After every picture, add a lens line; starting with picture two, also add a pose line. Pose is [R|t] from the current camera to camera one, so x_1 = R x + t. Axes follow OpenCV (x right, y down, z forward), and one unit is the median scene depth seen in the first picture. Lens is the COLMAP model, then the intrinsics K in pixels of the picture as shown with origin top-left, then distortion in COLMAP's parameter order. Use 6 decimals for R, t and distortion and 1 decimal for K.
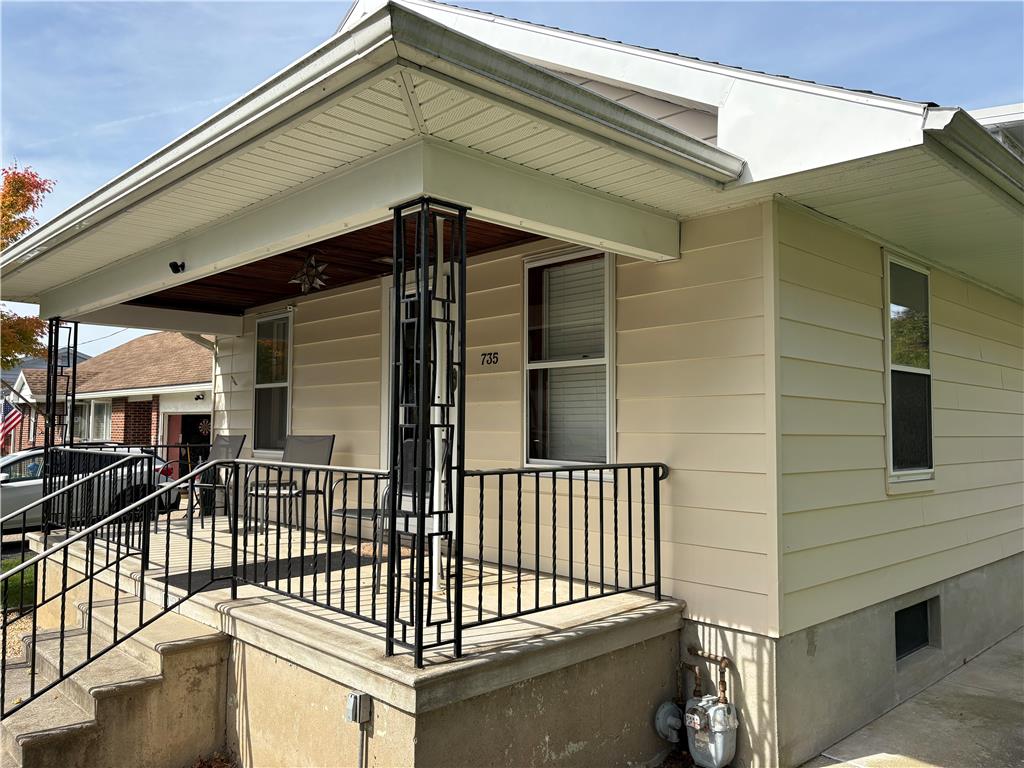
lens RADIAL K [[778.7, 0, 510.4], [0, 778.7, 387.3], [0, 0, 1]] dist [0.049440, -0.045264]
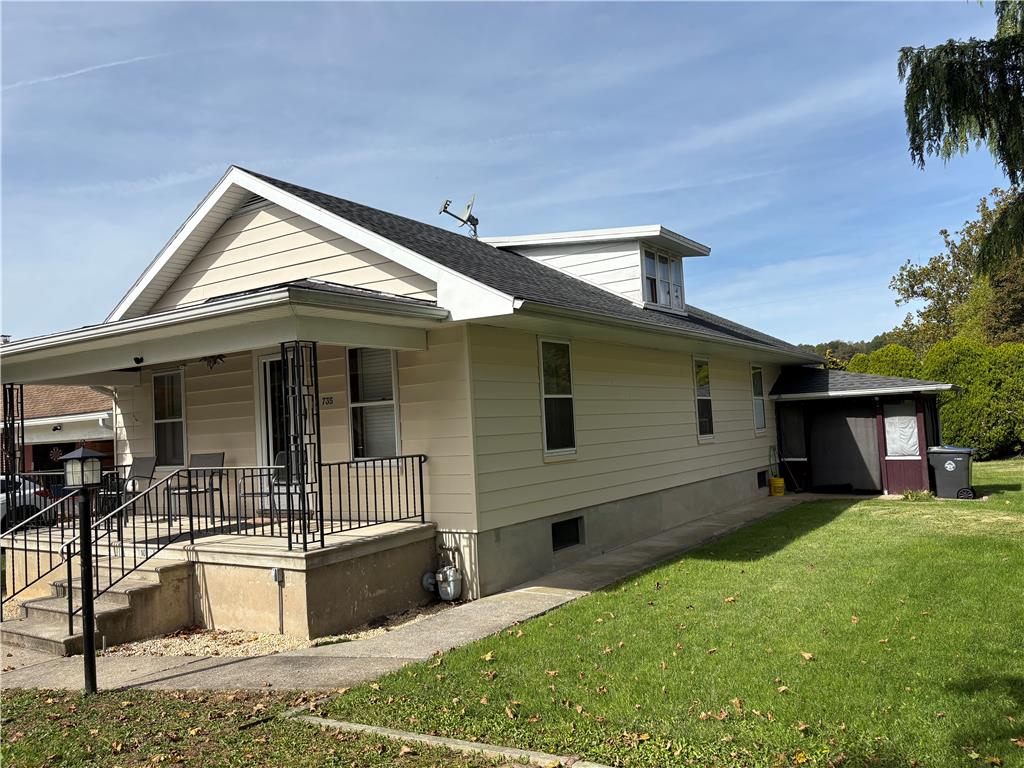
lens RADIAL K [[778.7, 0, 519.9], [0, 778.7, 379.0], [0, 0, 1]] dist [0.049440, -0.045264]
pose [[0.973470, -0.045887, 0.224165, 0.000915], [0.048771, 0.998783, -0.007342, -0.070689], [-0.223556, 0.018080, 0.974523, -1.040395]]
